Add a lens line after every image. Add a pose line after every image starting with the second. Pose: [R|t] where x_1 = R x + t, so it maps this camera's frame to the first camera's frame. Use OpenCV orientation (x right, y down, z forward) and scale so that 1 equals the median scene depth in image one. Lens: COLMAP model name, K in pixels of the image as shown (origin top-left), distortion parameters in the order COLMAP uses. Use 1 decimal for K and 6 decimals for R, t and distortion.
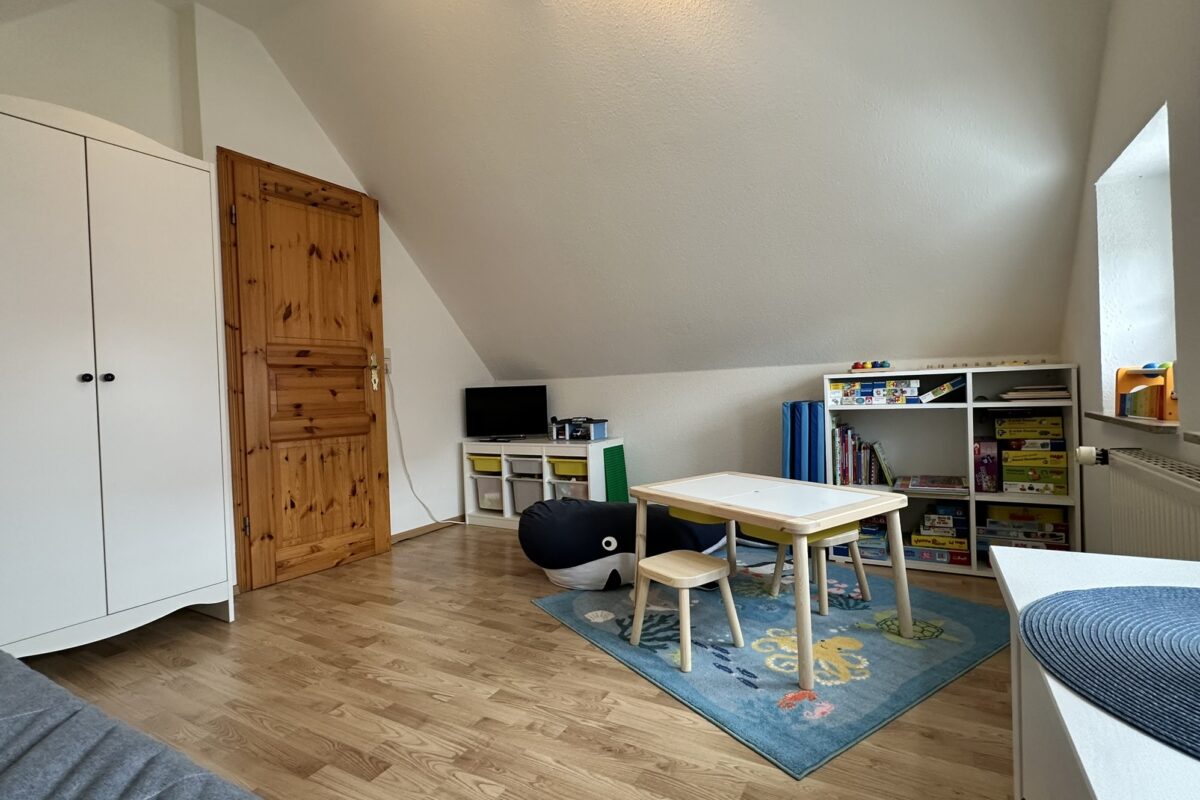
lens RADIAL K [[568.1, 0, 598.0], [0, 568.1, 395.0], [0, 0, 1]] dist [-0.004538, 0.000613]
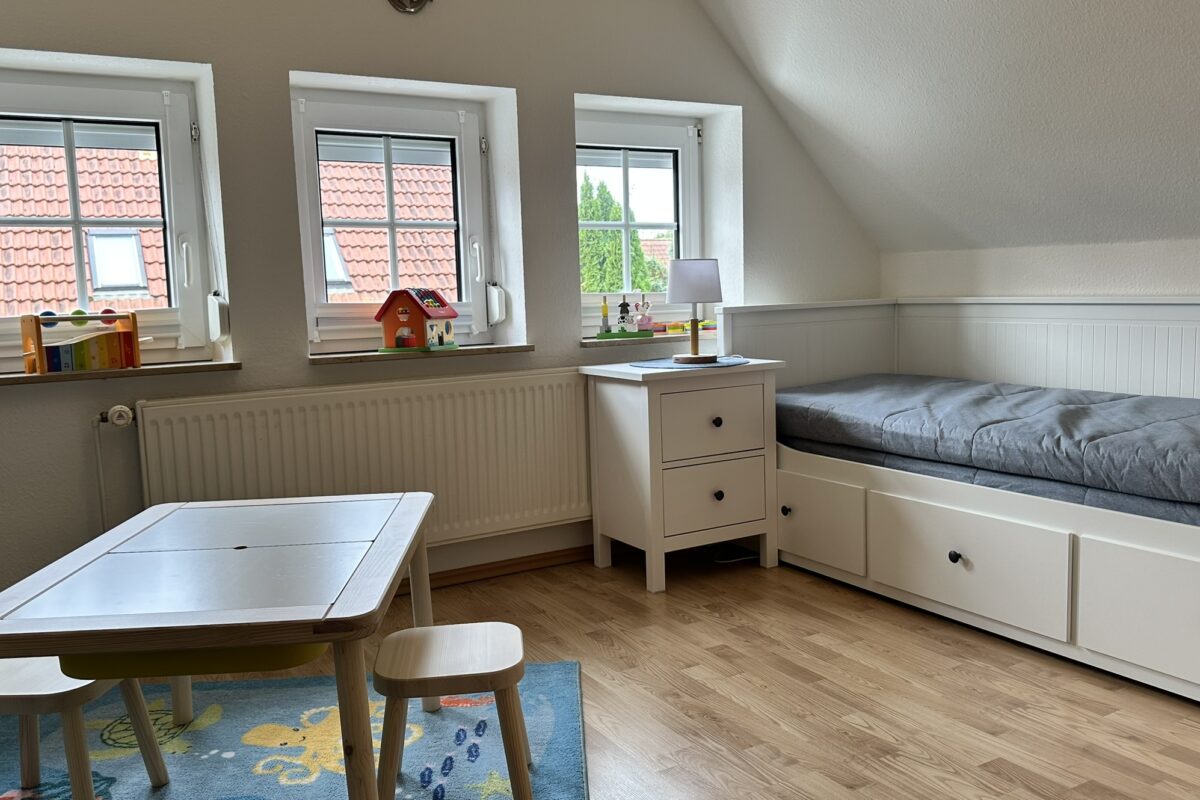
lens RADIAL K [[994.4, 0, 604.2], [0, 994.4, 400.6], [0, 0, 1]] dist [0.122148, -0.203192]
pose [[-0.868656, 0.008380, 0.495344, -0.356239], [0.067790, 0.992463, 0.102090, -0.014645], [-0.490755, 0.122260, -0.862677, 1.396218]]
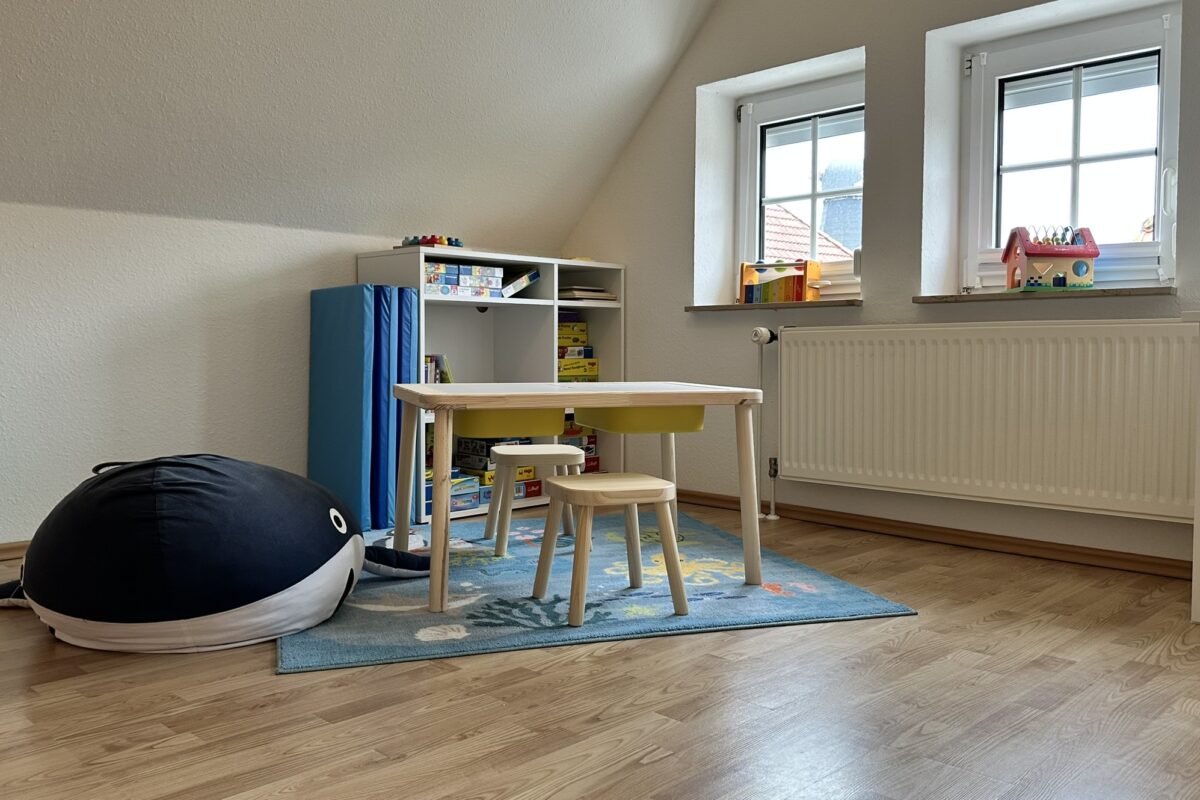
lens RADIAL K [[994.4, 0, 601.2], [0, 994.4, 394.6], [0, 0, 1]] dist [0.122148, -0.203192]
pose [[0.249207, -0.006466, 0.968429, -0.806047], [-0.003355, 0.999966, 0.007540, 0.151096], [-0.968444, -0.005128, 0.249177, 0.588810]]
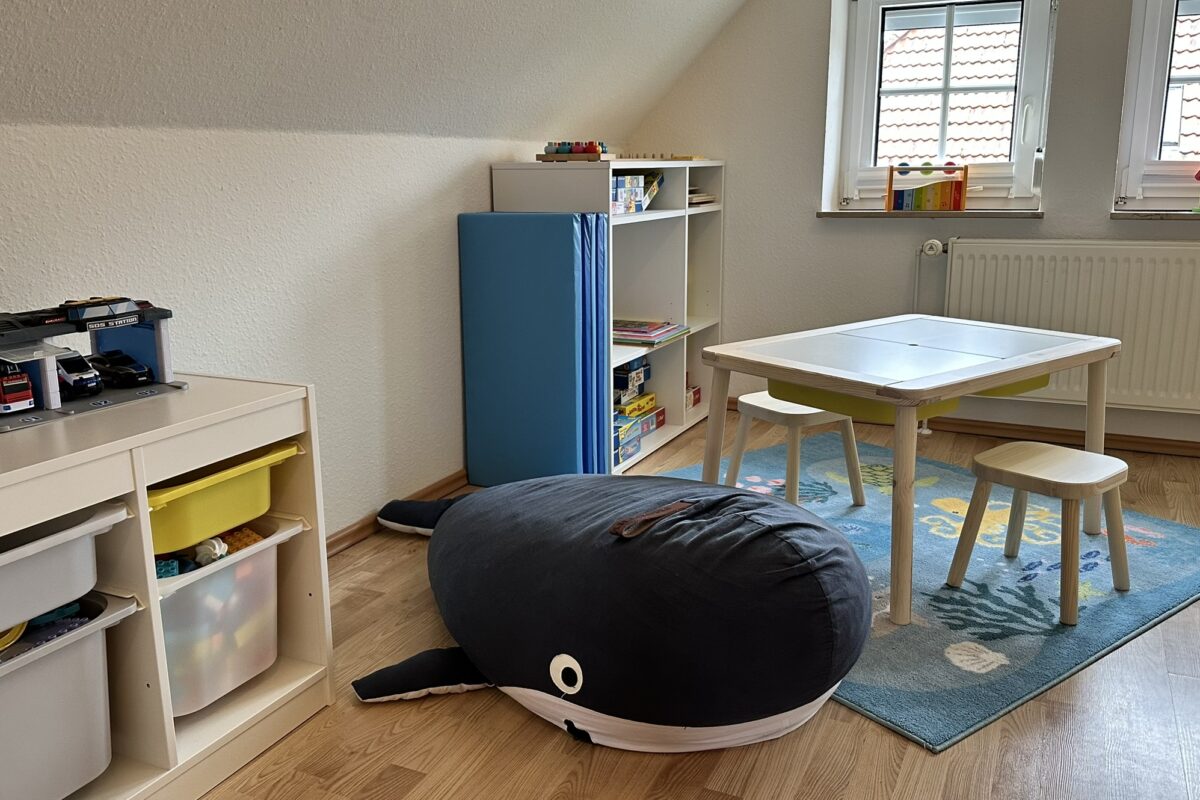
lens RADIAL K [[994.4, 0, 598.9], [0, 994.4, 403.4], [0, 0, 1]] dist [0.122148, -0.203192]
pose [[-0.085466, -0.192118, 0.977643, -0.713795], [0.022571, 0.980608, 0.194674, 0.006839], [-0.996085, 0.038705, -0.079472, 1.290183]]
